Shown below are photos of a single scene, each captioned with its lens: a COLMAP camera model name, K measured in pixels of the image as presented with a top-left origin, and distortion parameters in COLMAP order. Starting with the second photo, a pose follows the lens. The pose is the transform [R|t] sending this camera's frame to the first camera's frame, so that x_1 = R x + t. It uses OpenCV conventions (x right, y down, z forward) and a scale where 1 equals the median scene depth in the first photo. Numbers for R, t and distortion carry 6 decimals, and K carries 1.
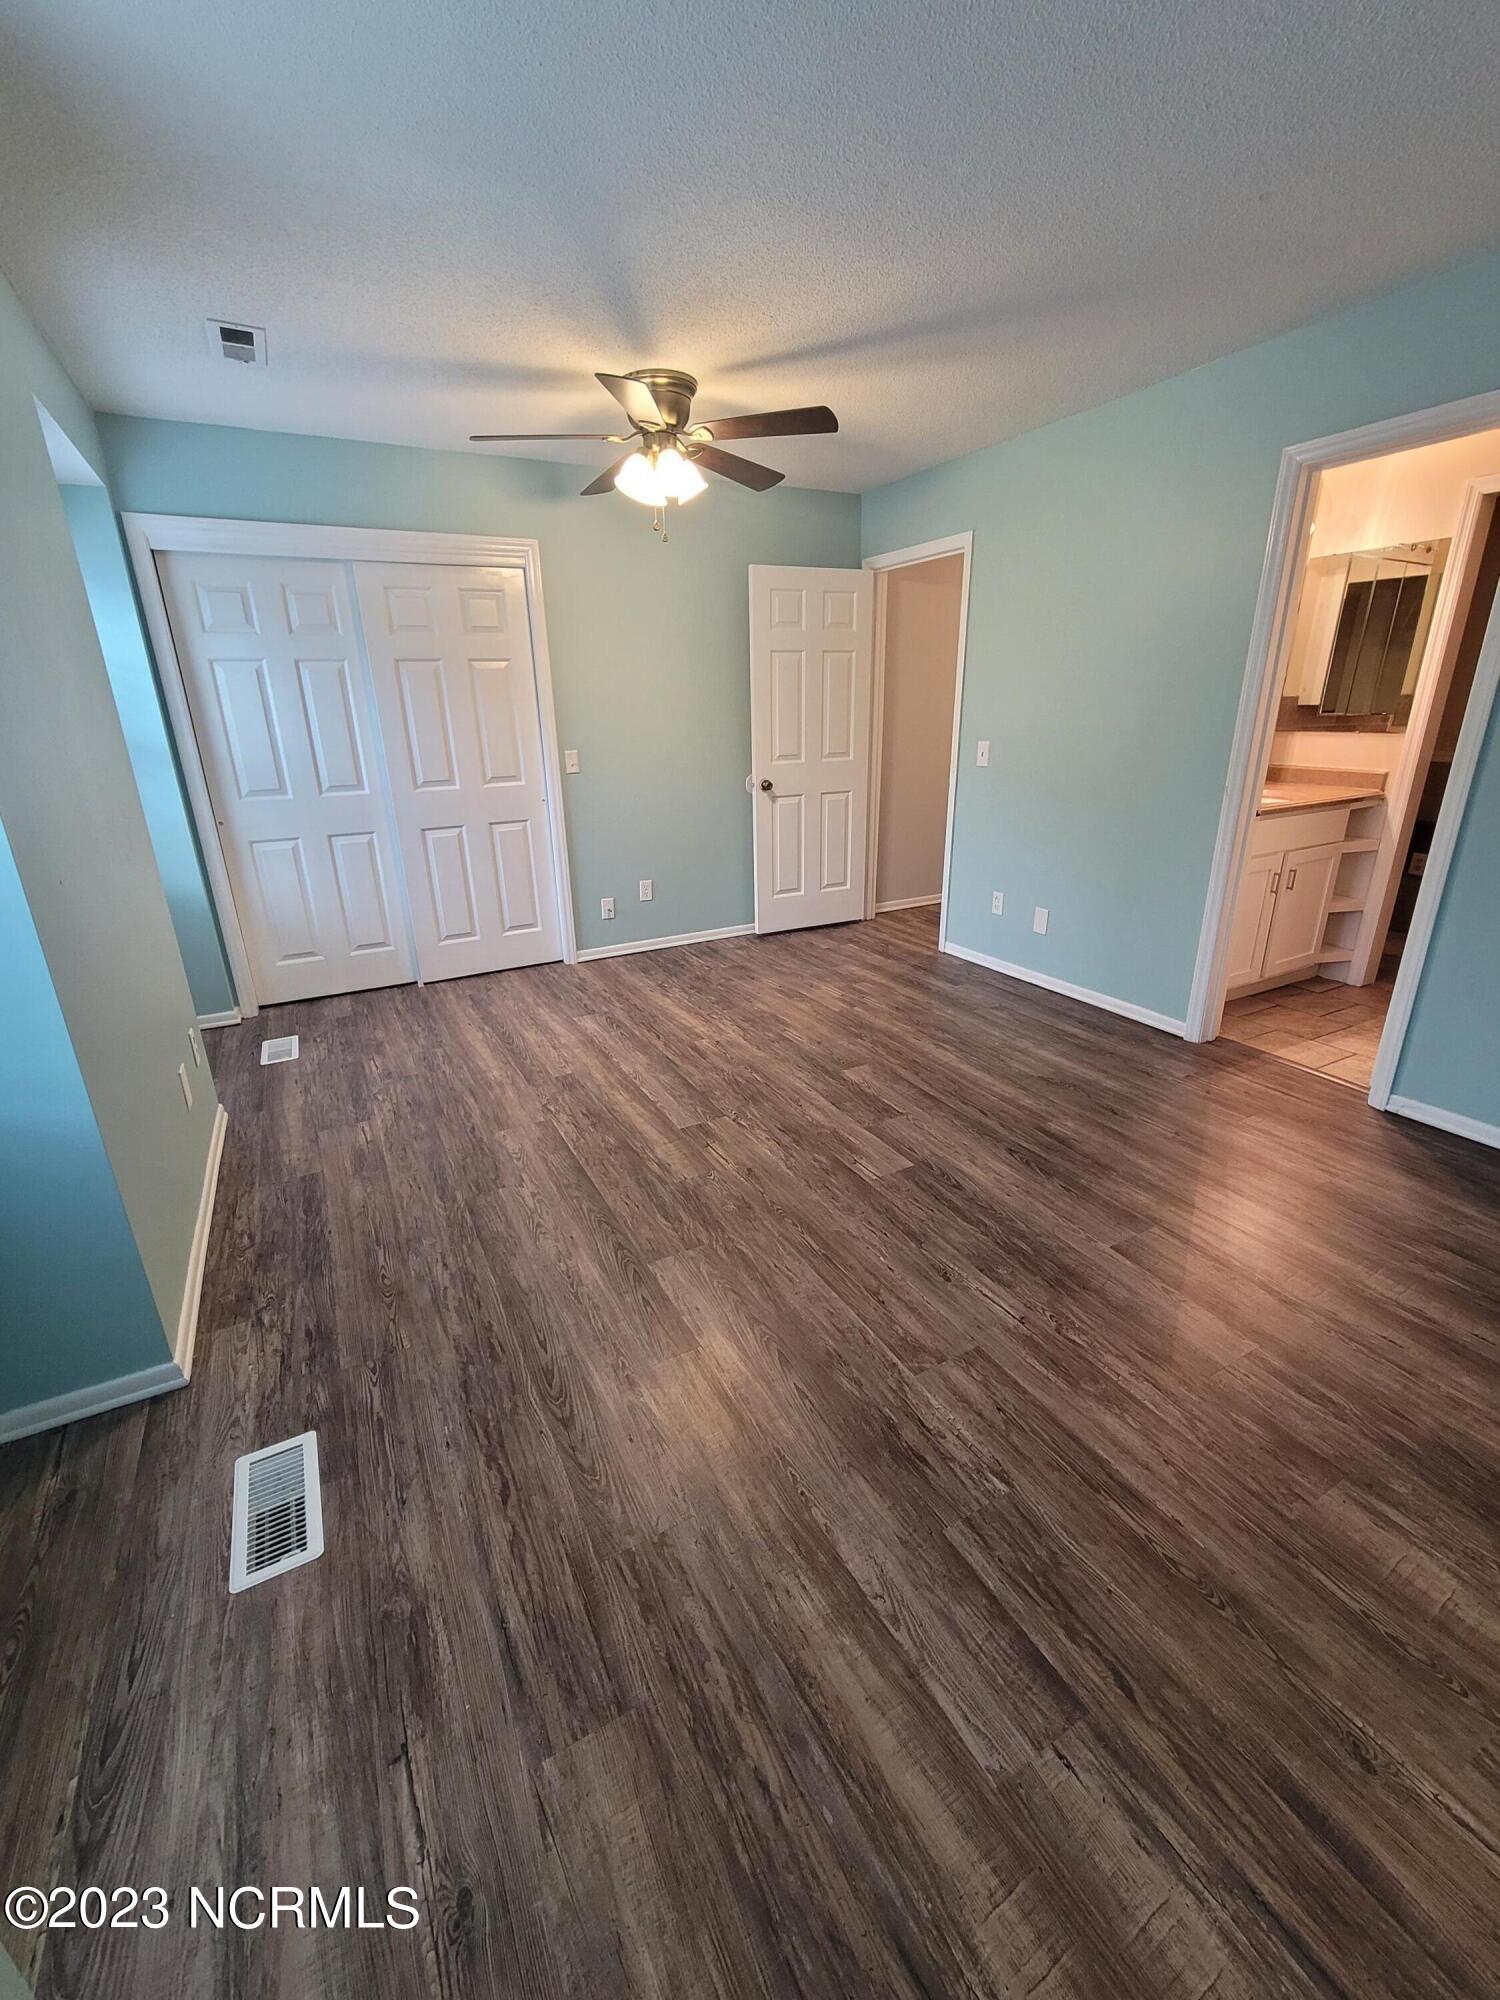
lens RADIAL K [[816.2, 0, 740.1], [0, 816.2, 997.8], [0, 0, 1]] dist [0.001593, -0.001303]
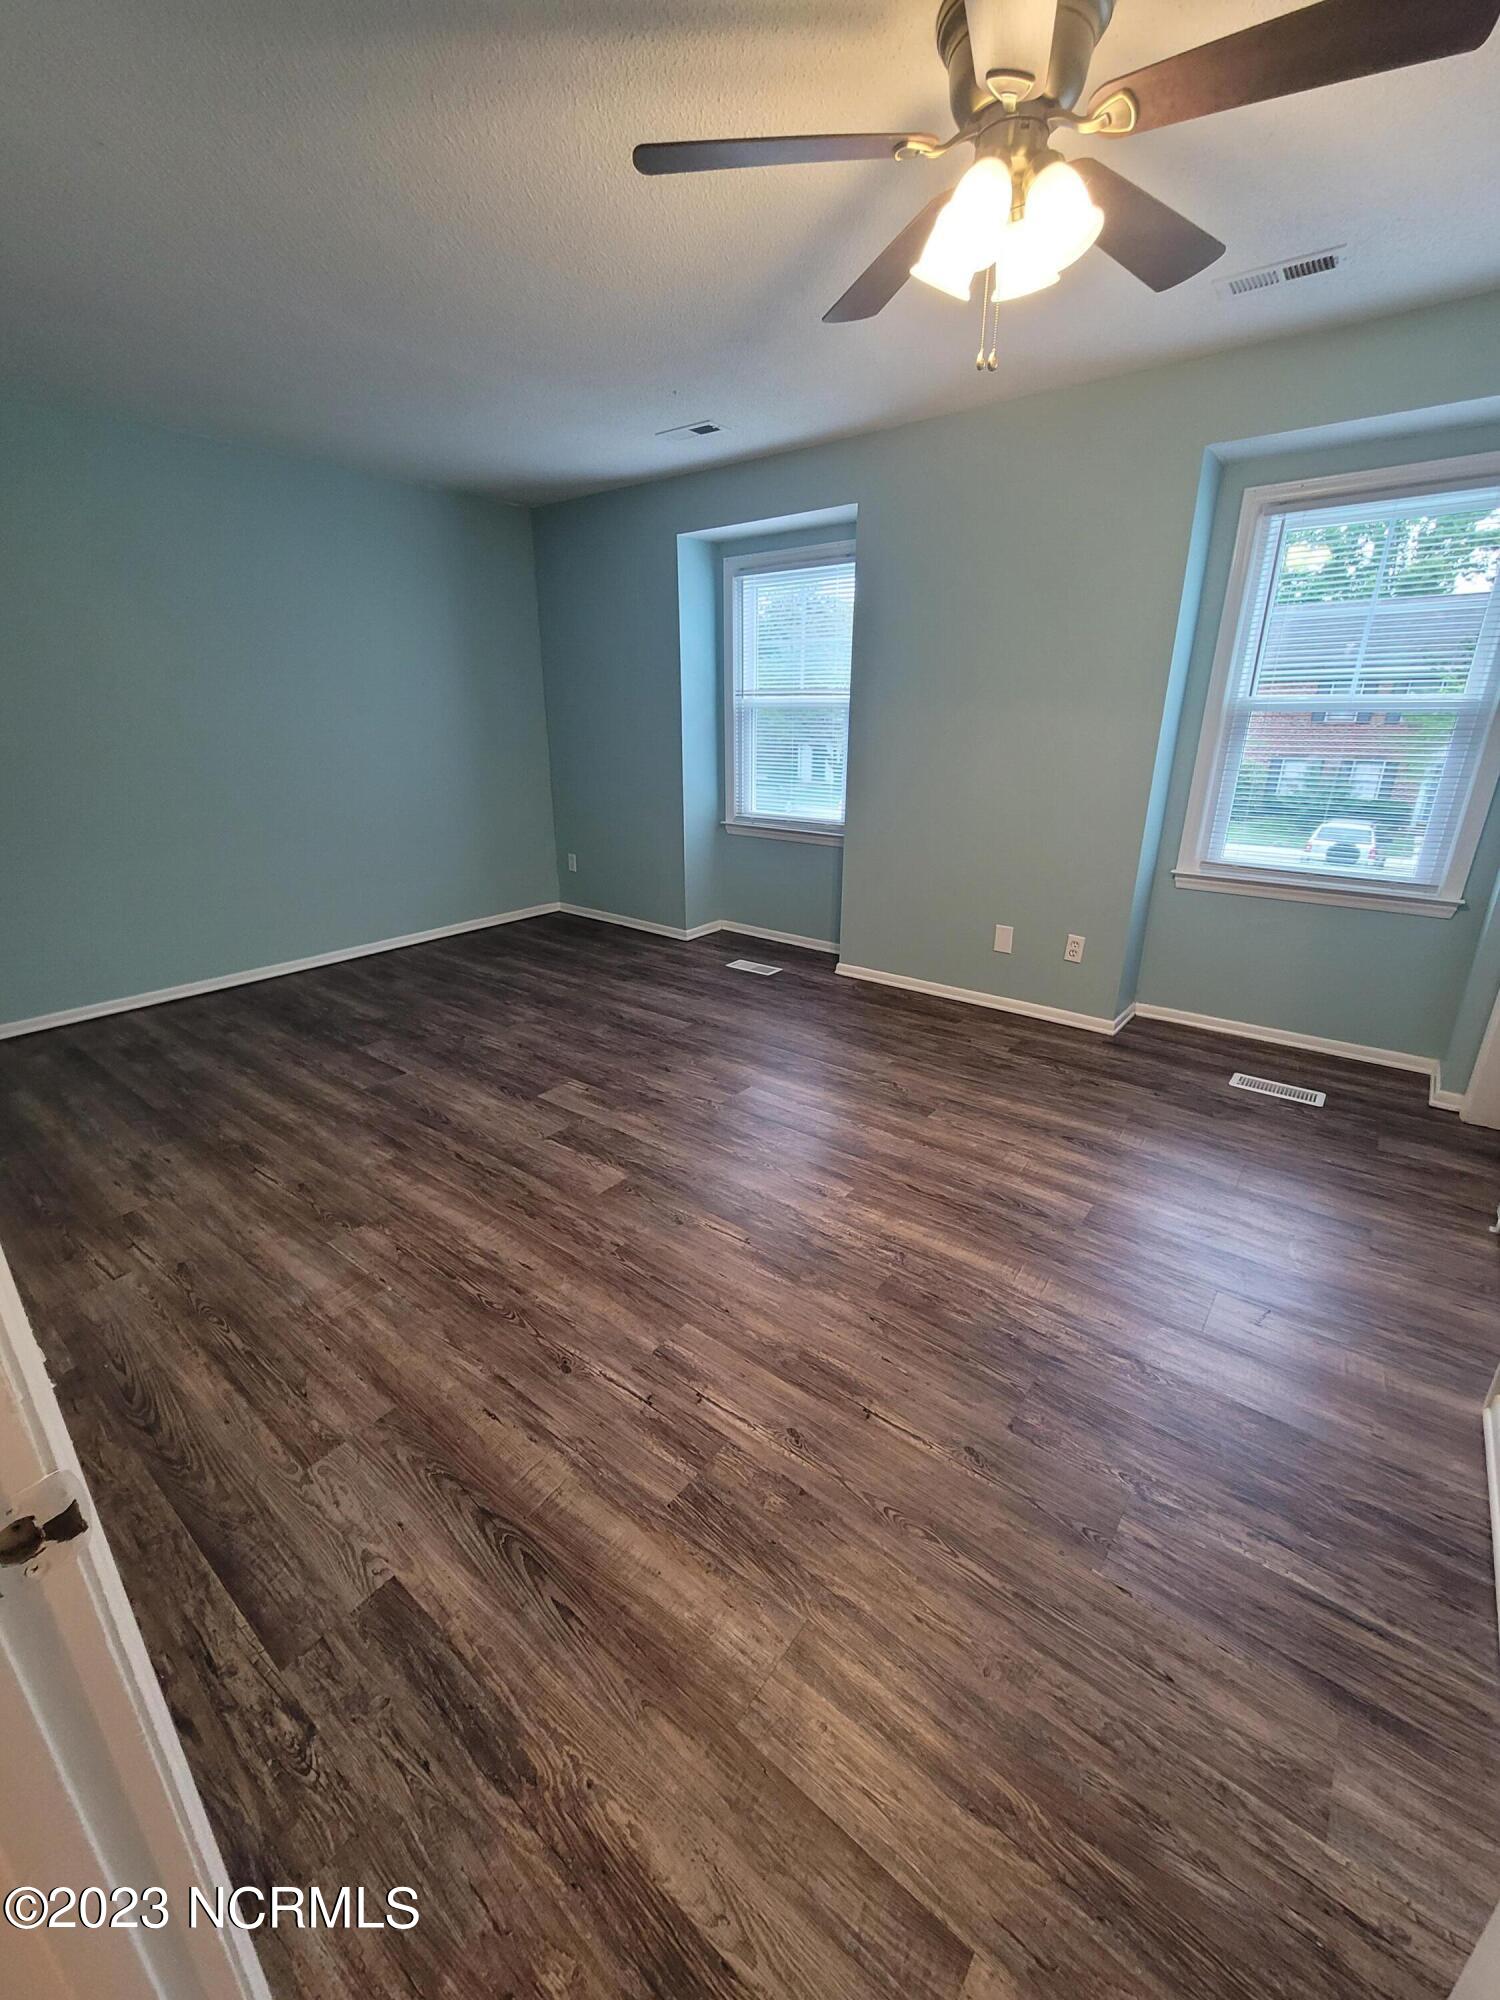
lens RADIAL K [[816.2, 0, 740.1], [0, 816.2, 997.8], [0, 0, 1]] dist [0.001593, -0.001303]
pose [[-0.915120, 0.157385, -0.371194, 0.290967], [-0.114161, 0.781837, 0.612943, -0.535921], [0.386681, 0.603292, -0.697507, 1.494188]]
